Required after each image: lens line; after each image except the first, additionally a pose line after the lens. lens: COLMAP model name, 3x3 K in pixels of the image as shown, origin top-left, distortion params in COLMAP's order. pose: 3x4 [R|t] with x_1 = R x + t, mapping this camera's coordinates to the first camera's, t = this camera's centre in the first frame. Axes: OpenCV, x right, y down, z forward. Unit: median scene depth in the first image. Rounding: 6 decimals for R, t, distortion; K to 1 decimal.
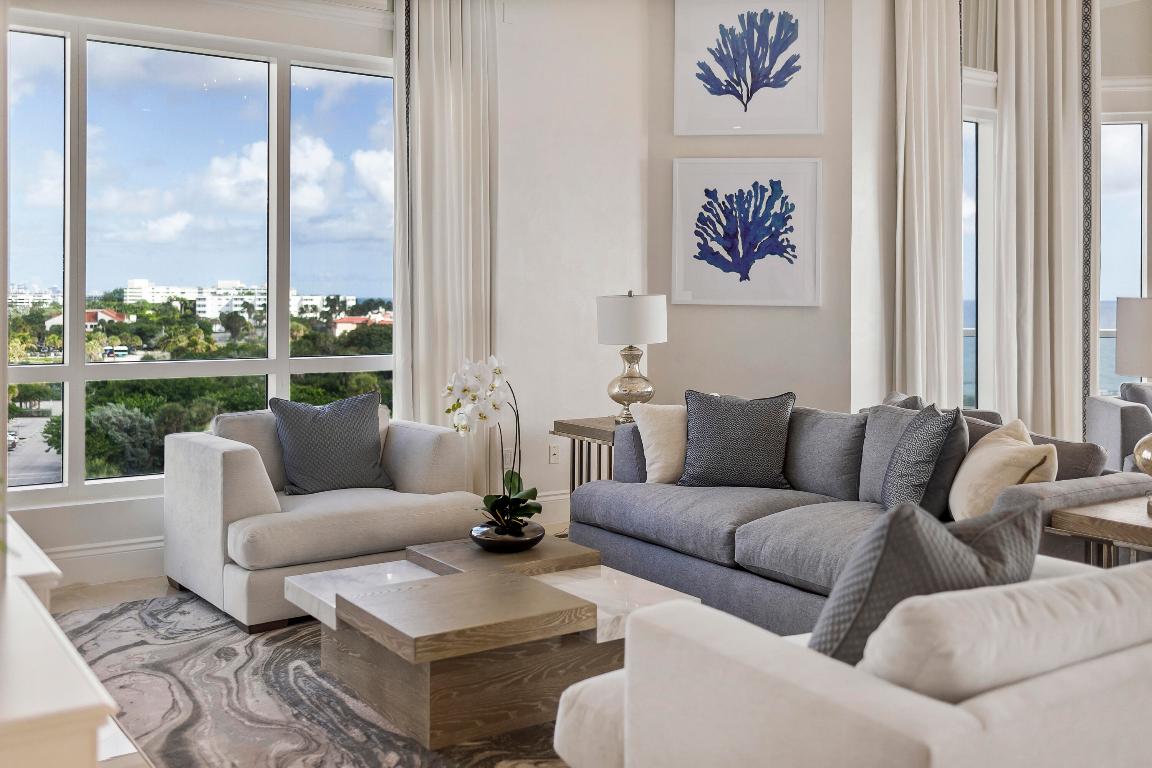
lens RADIAL K [[1148.5, 0, 583.6], [0, 1148.5, 284.0], [0, 0, 1]] dist [0.005530, 0.000000]
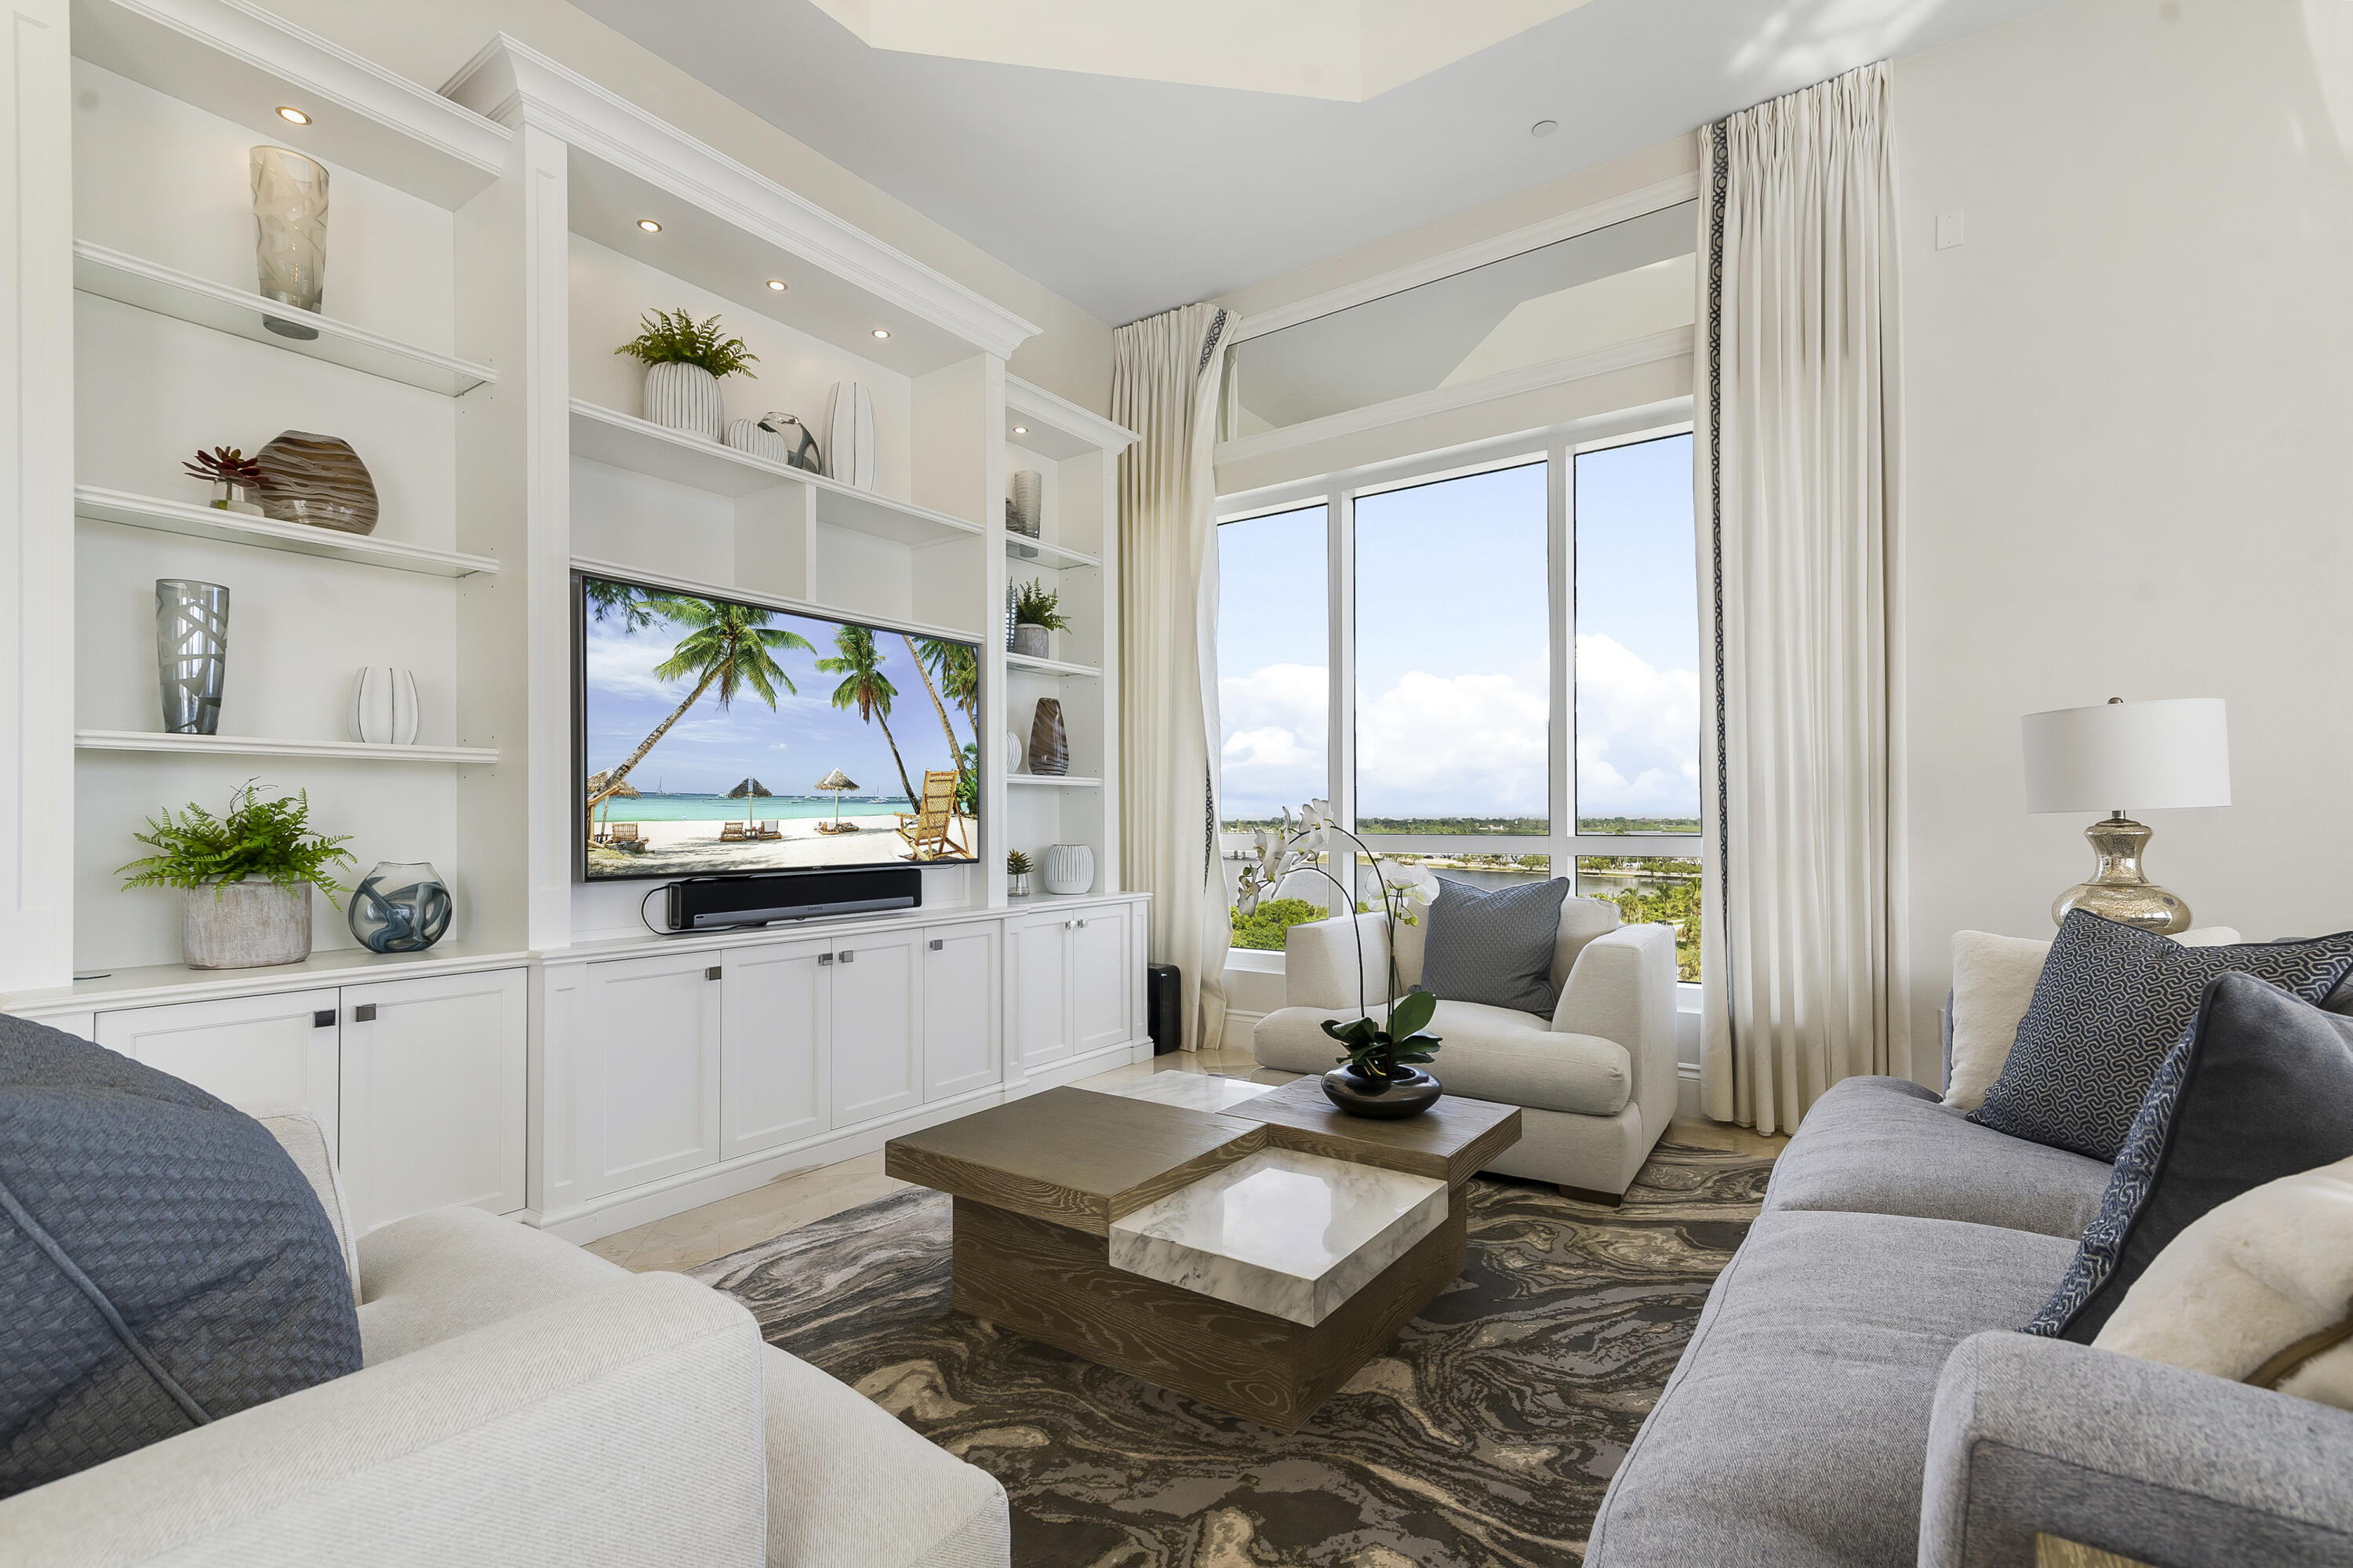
lens RADIAL K [[1086.1, 0, 1177.1], [0, 1086.1, 807.1], [0, 0, 1]] dist [0.017374, -0.002445]
pose [[0.341884, -0.017096, -0.939587, 0.327005], [0.012290, 0.999830, -0.013720, 0.051232], [0.939662, -0.006856, 0.342036, 0.500434]]
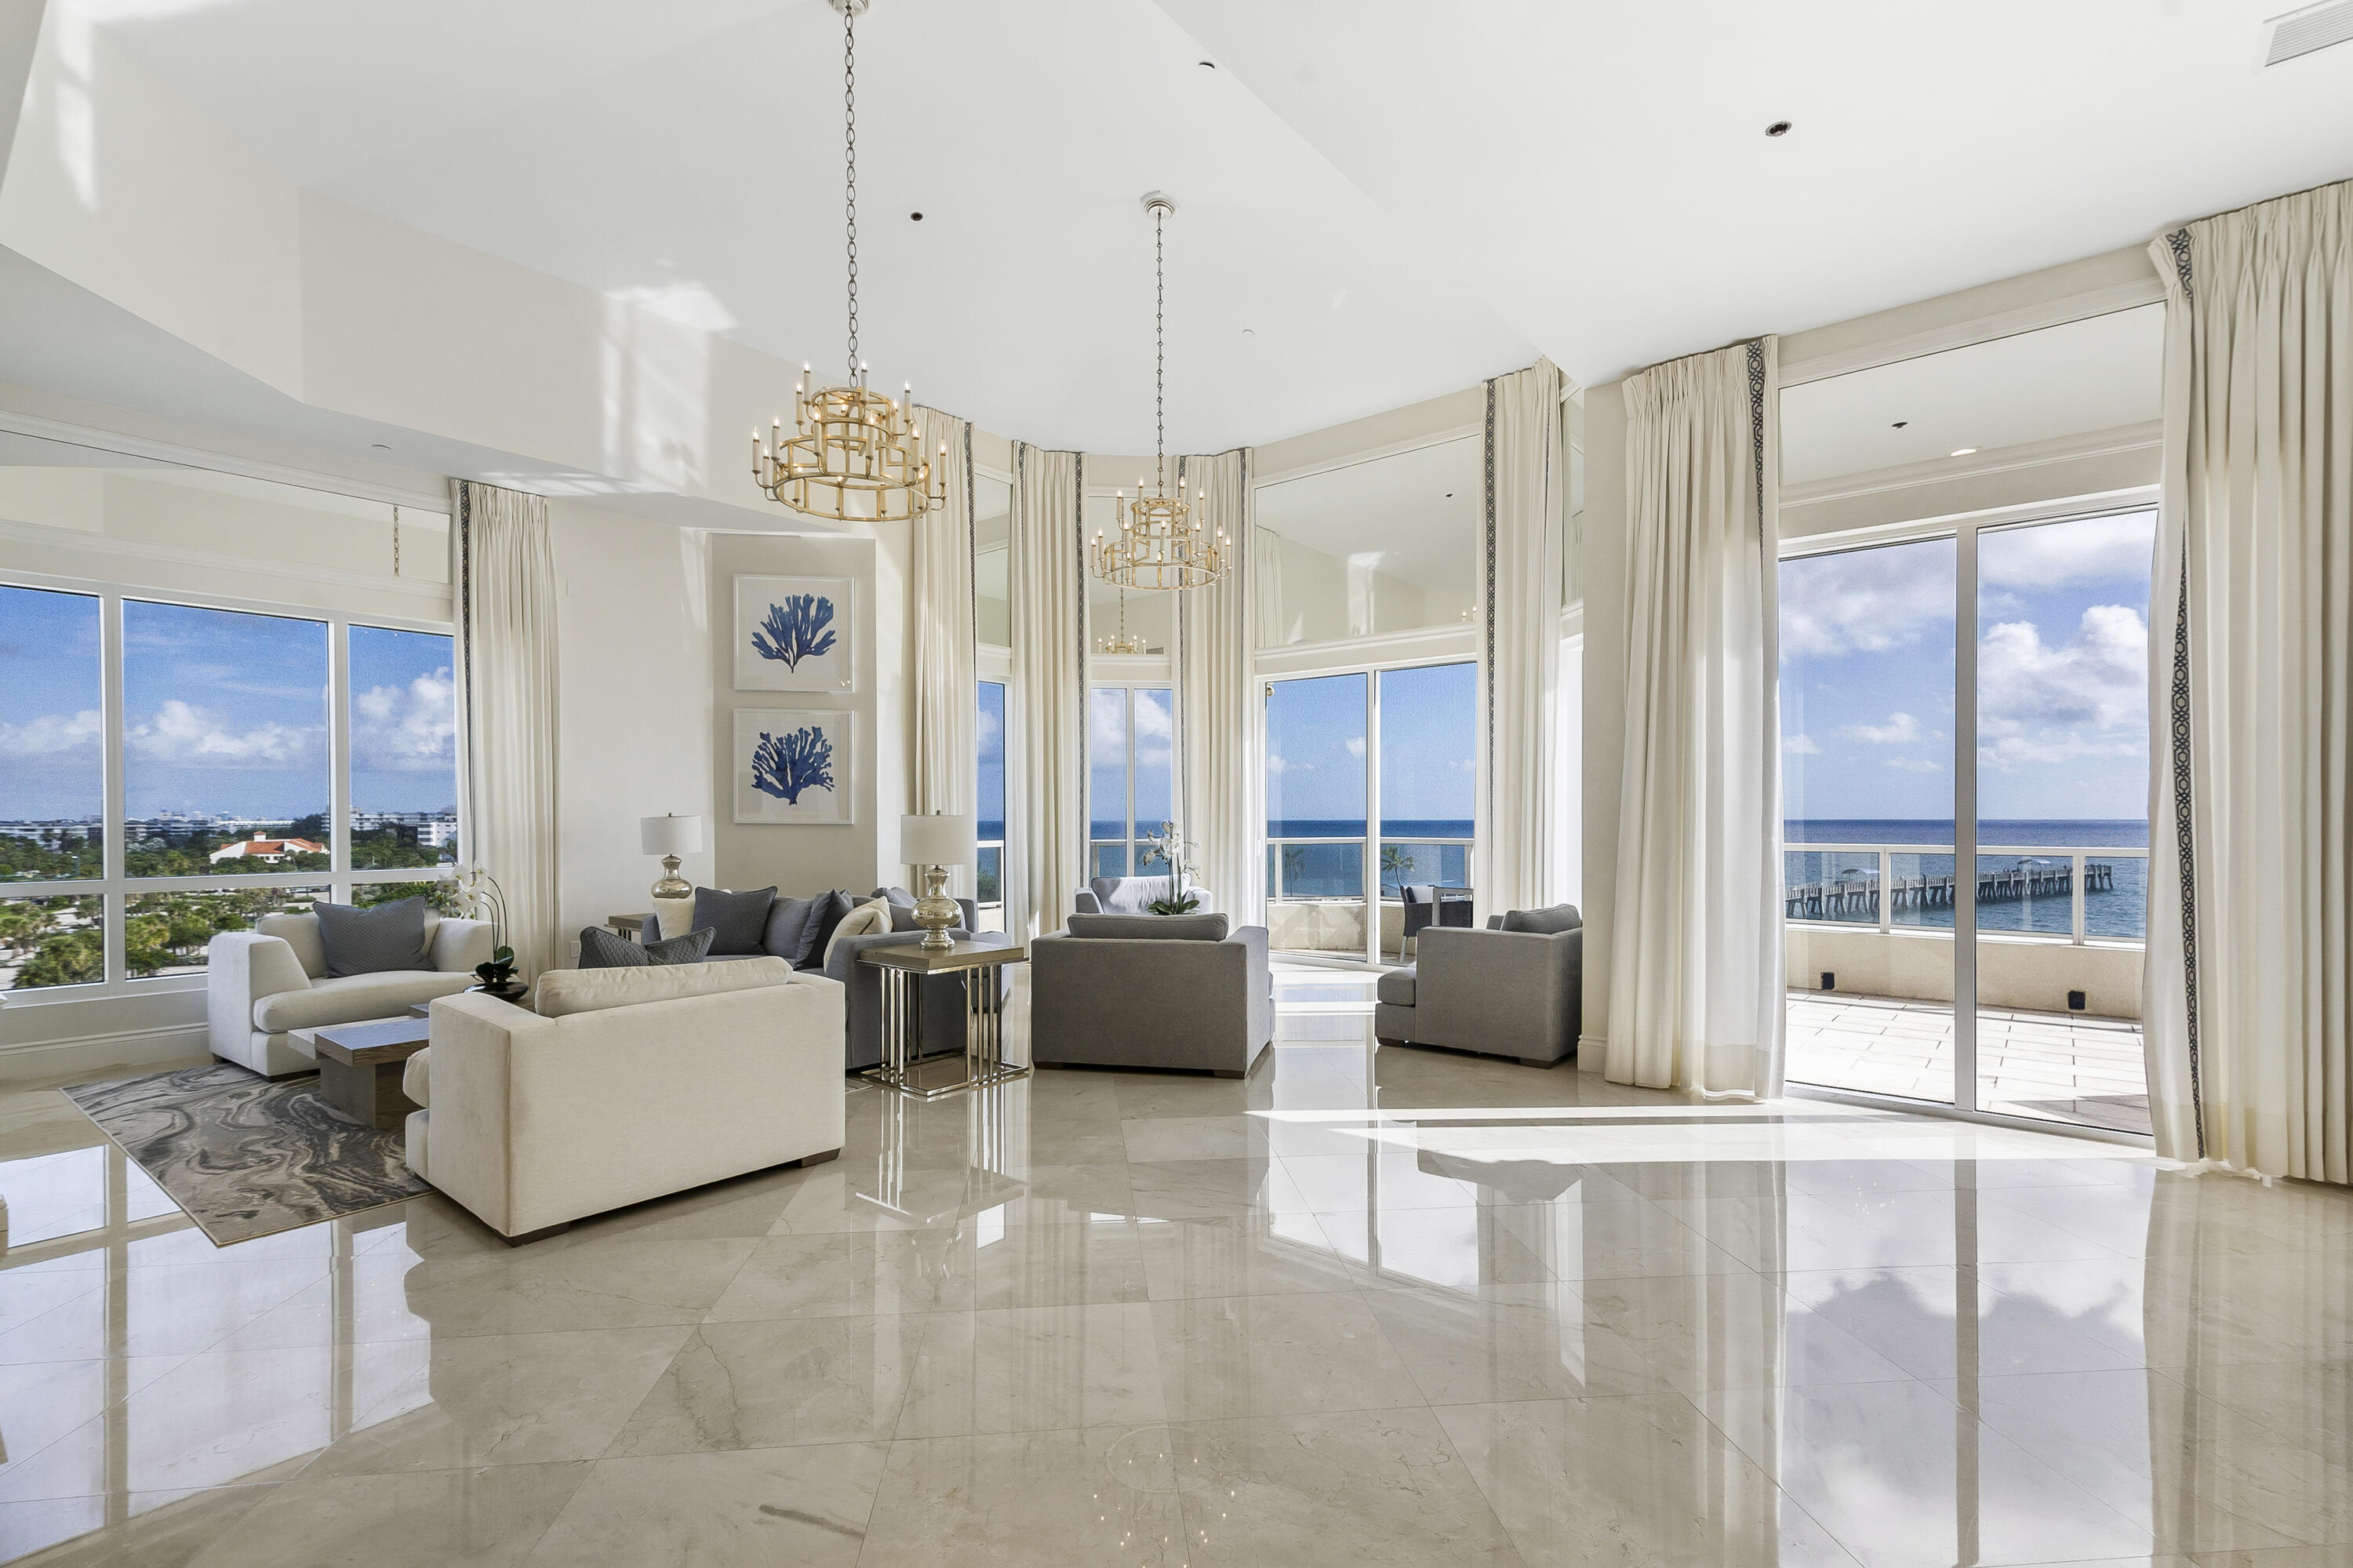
lens RADIAL K [[1086.1, 0, 1200.9], [0, 1086.1, 821.2], [0, 0, 1]] dist [0.017374, -0.002445]
pose [[0.957314, -0.007970, 0.288940, 0.258572], [0.004196, 0.999898, 0.013682, 0.001162], [-0.289019, -0.011885, 0.957250, -0.344374]]
